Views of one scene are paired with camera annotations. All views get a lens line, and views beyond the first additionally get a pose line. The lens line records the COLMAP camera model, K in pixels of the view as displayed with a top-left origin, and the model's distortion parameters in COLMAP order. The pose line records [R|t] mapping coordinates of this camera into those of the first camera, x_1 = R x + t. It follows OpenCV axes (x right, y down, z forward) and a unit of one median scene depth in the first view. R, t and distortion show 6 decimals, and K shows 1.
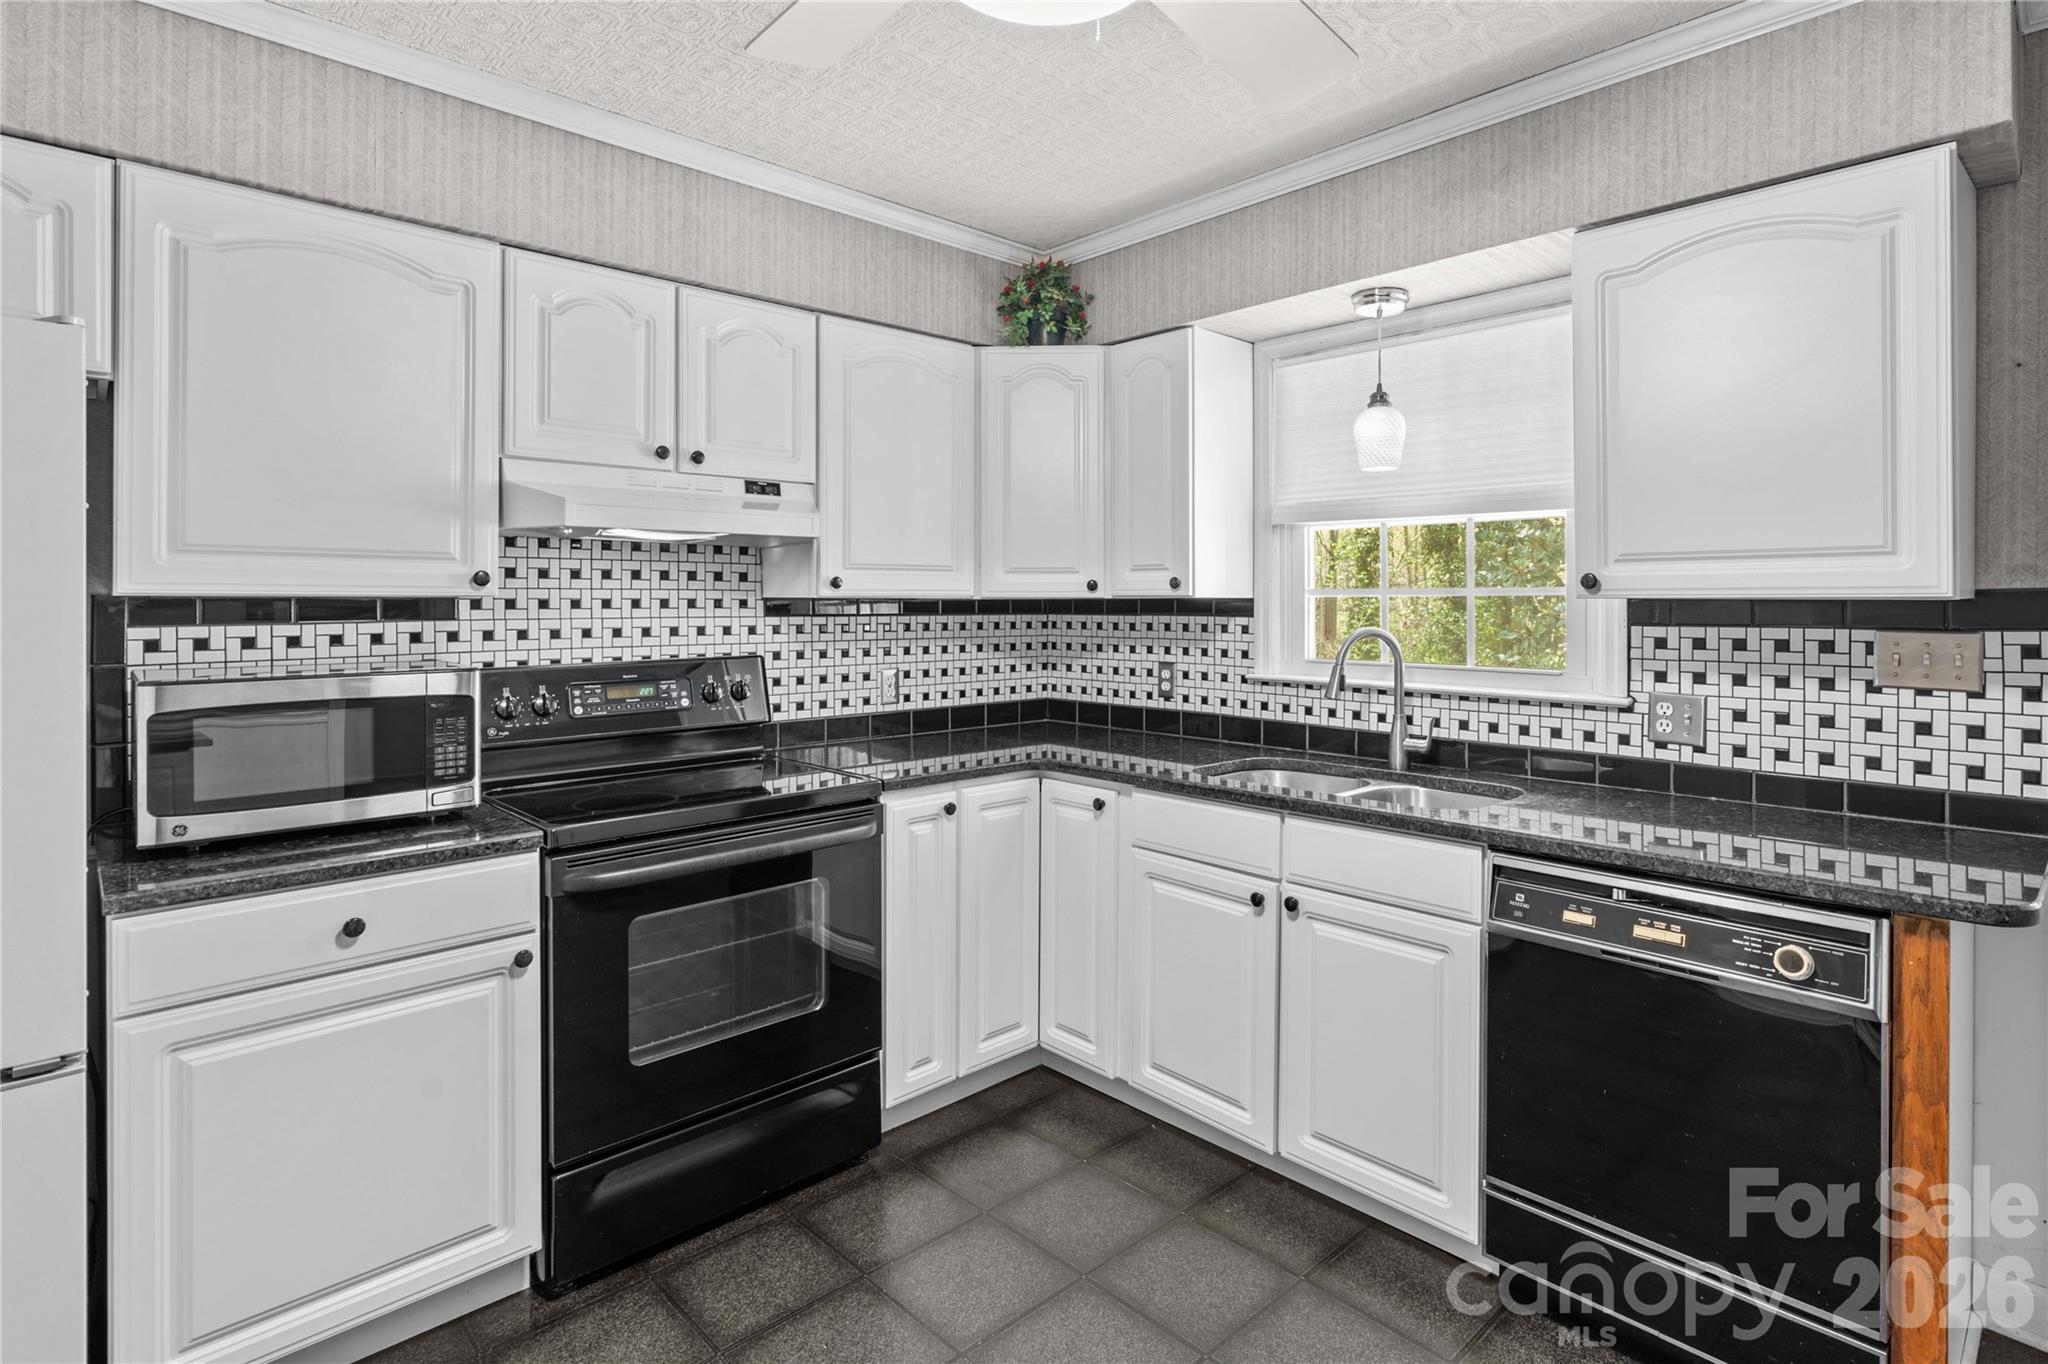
lens RADIAL K [[1059.2, 0, 1027.7], [0, 1059.2, 597.9], [0, 0, 1]] dist [-0.002097, -0.000090]
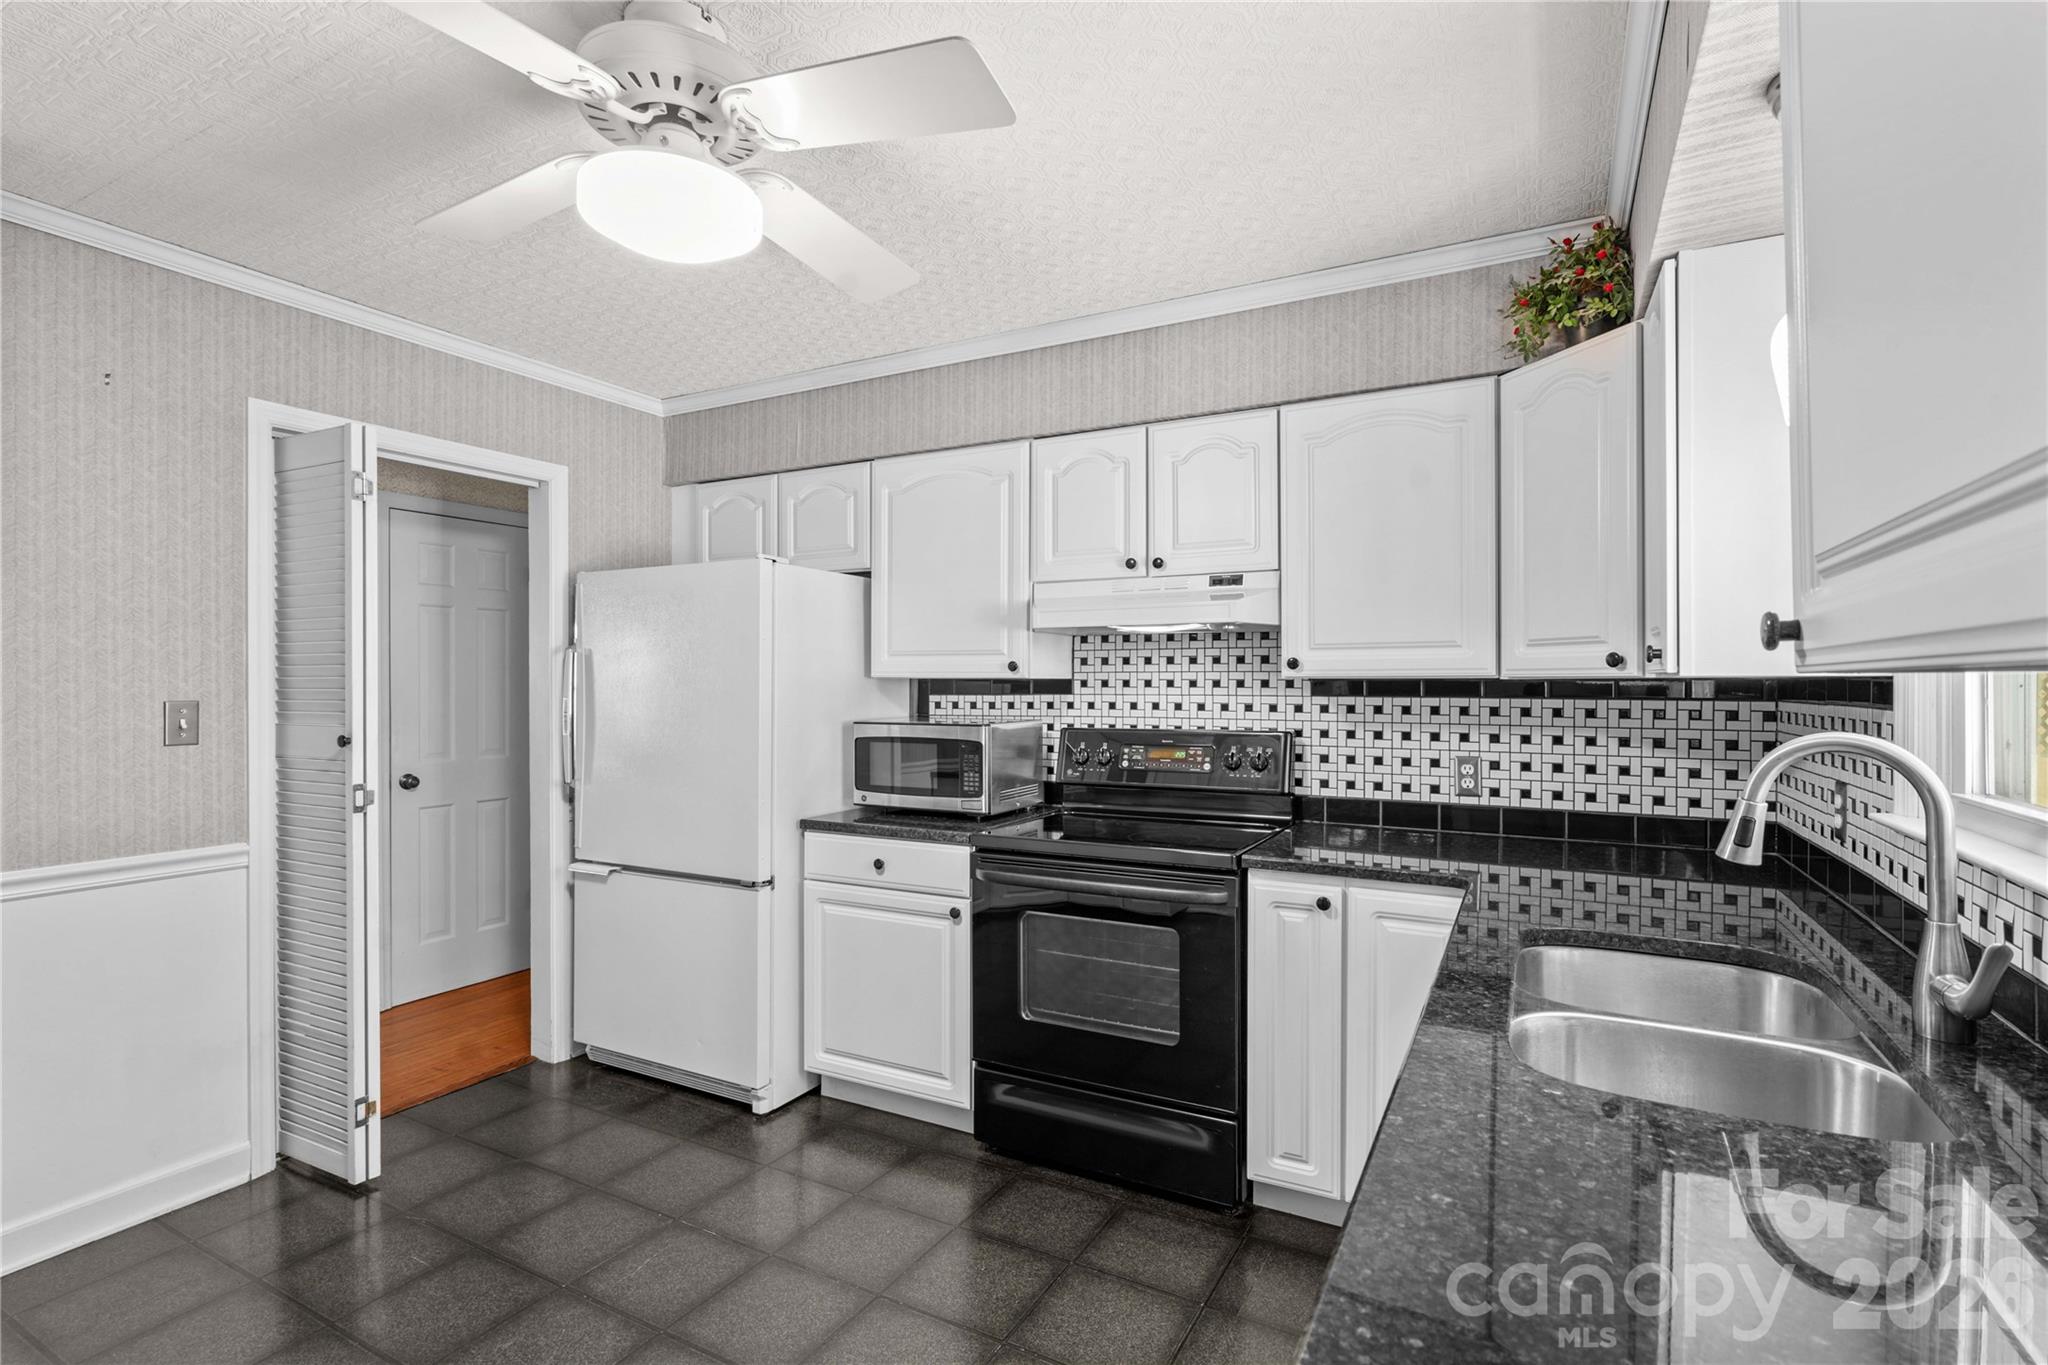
lens RADIAL K [[937.4, 0, 1024.0], [0, 937.4, 682.5], [0, 0, 1]] dist [-0.001232, -0.000057]
pose [[0.317753, 0.002252, -0.948171, 0.622159], [0.002636, 0.999991, 0.003259, 0.000234], [0.948170, -0.003534, 0.317745, 0.484765]]
